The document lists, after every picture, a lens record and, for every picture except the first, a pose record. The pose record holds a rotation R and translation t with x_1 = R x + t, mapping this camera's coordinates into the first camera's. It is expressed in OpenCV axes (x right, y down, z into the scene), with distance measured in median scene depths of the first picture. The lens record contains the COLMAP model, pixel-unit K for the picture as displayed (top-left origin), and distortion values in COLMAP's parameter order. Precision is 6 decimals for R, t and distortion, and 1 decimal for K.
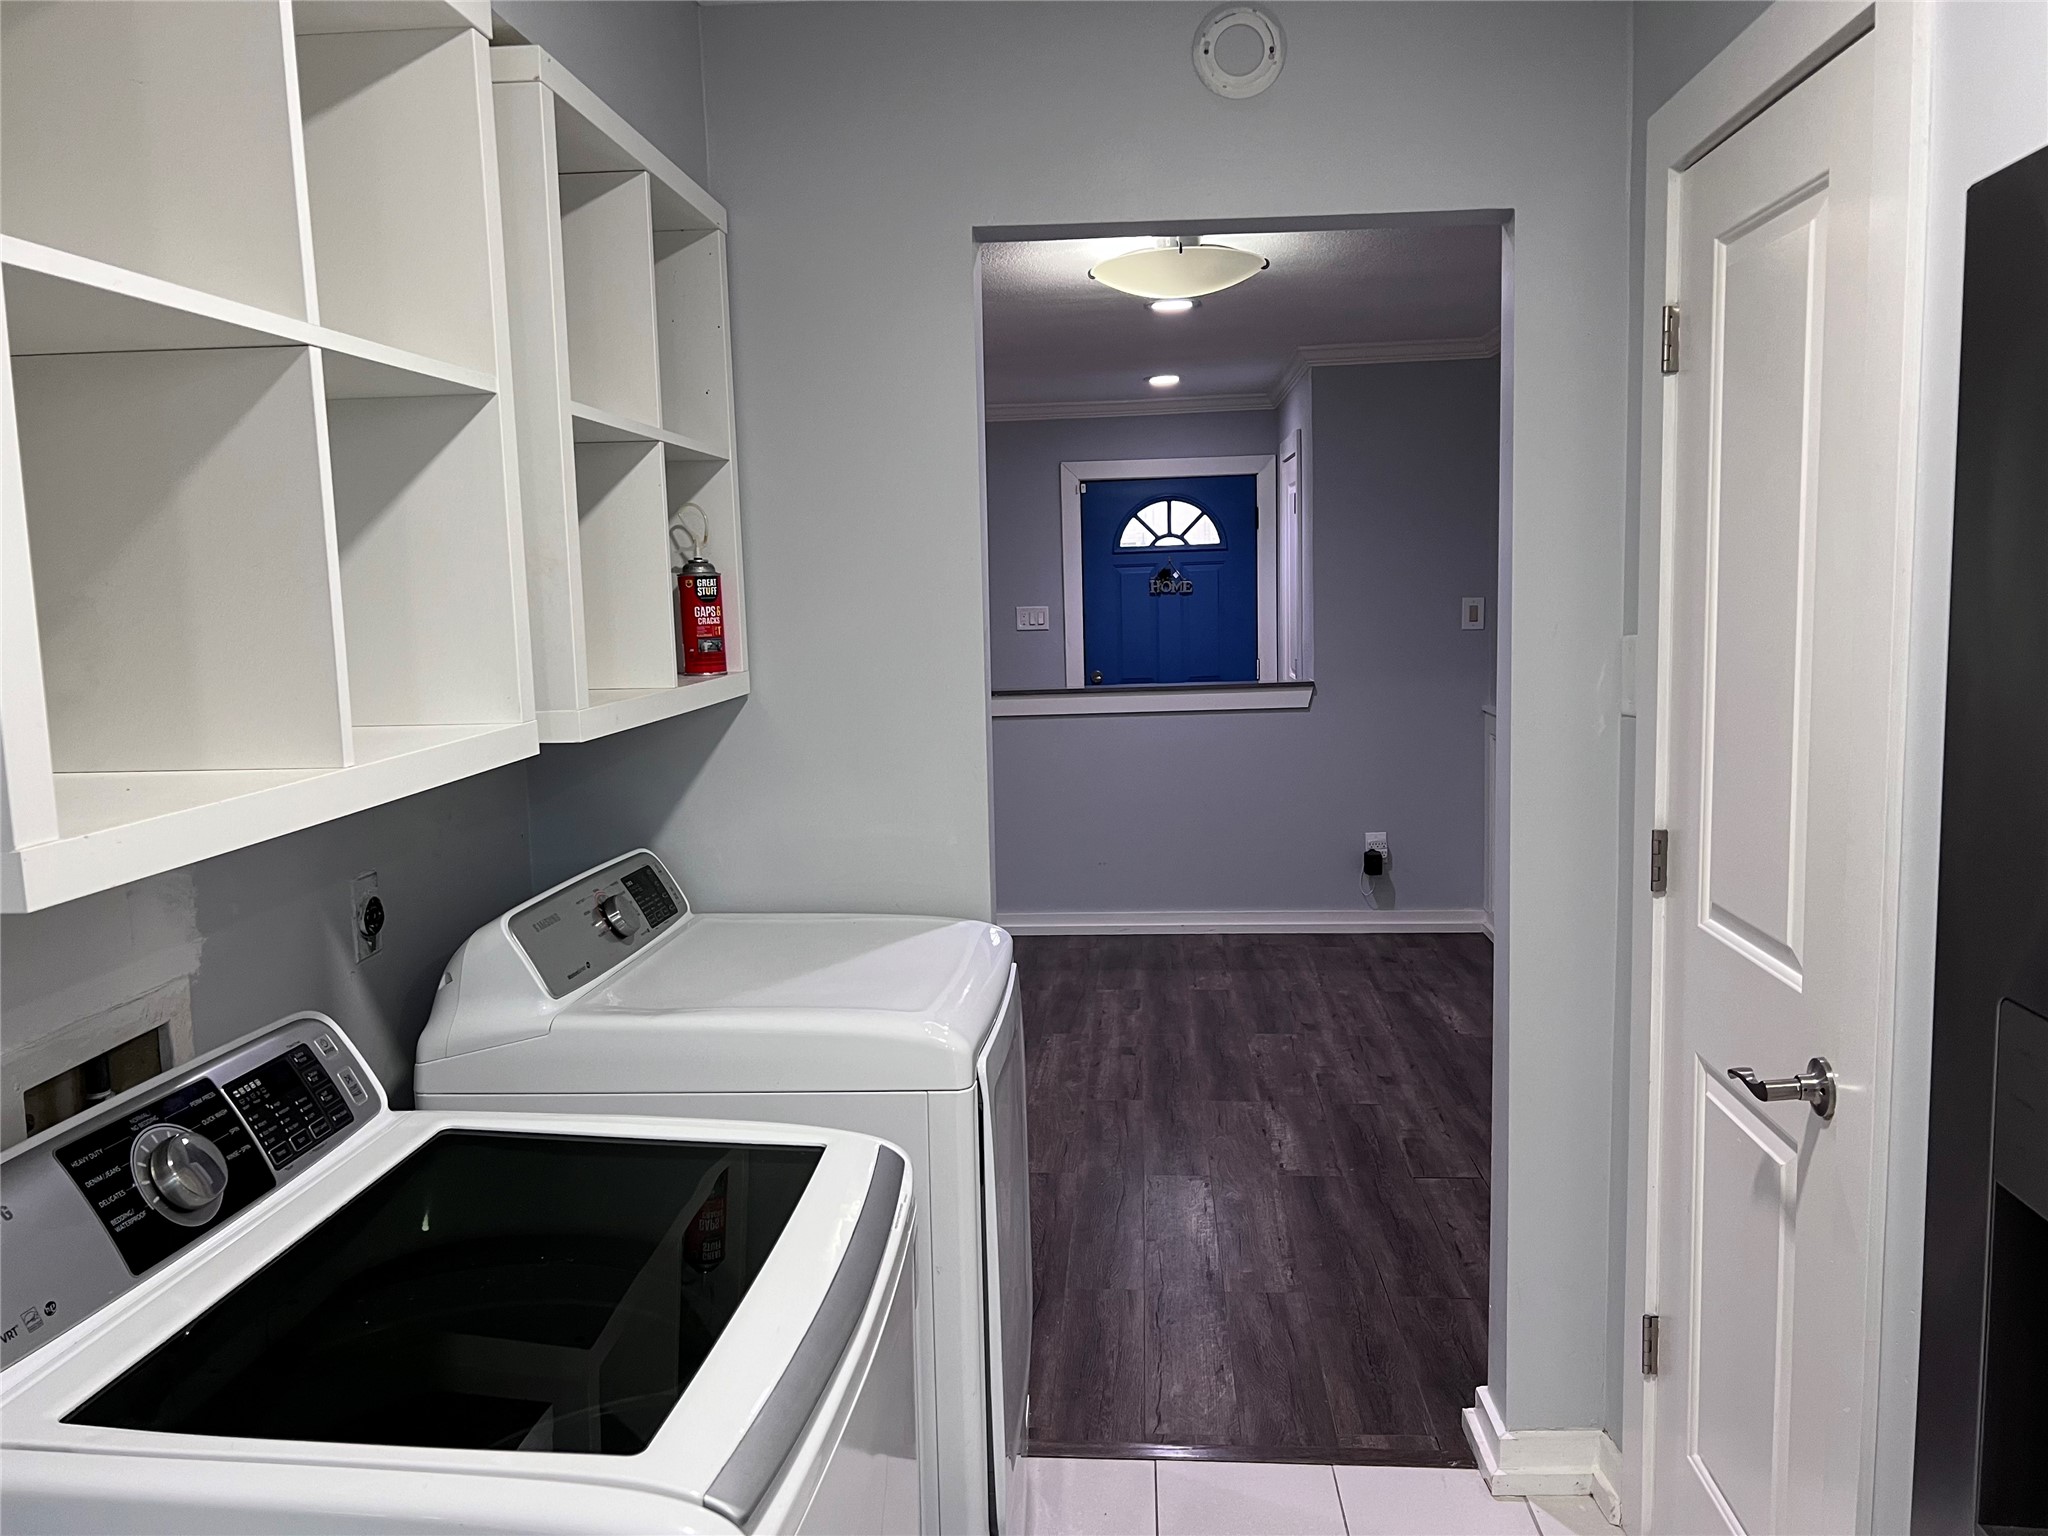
lens RADIAL K [[1511.7, 0, 1019.2], [0, 1511.7, 745.2], [0, 0, 1]] dist [0.032974, -0.046536]
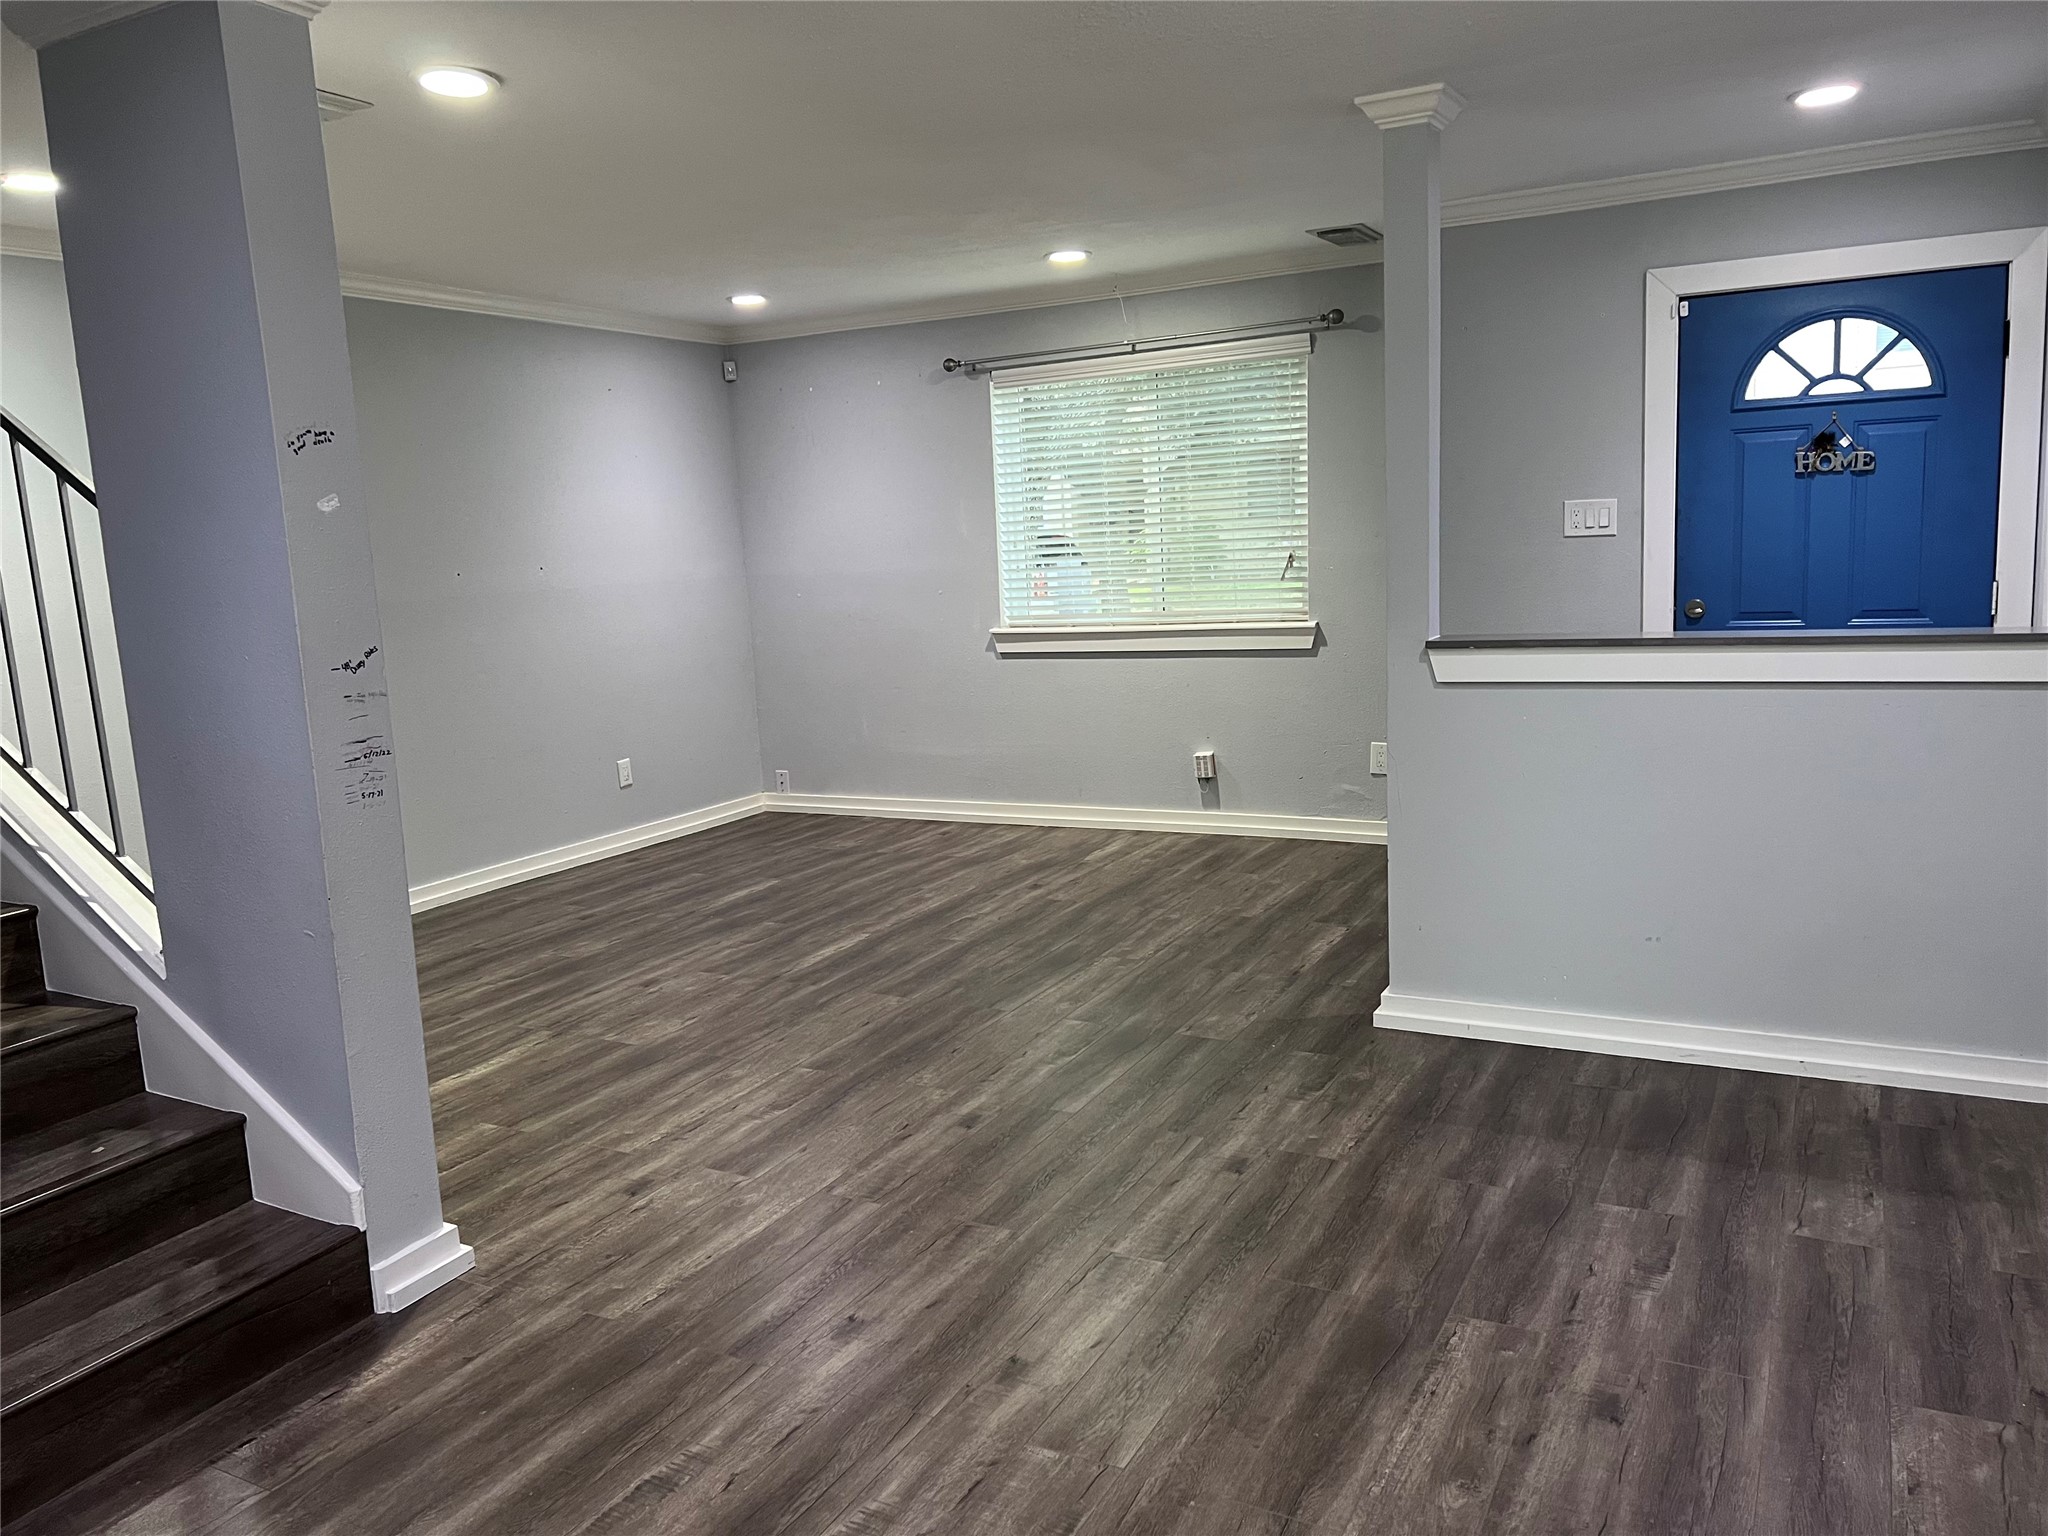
lens RADIAL K [[1511.7, 0, 1019.2], [0, 1511.7, 745.2], [0, 0, 1]] dist [0.032974, -0.046536]
pose [[0.912203, 0.041978, -0.407582, 0.064535], [-0.017154, 0.997779, 0.064371, -0.028485], [0.409379, -0.051727, 0.910897, 0.351740]]
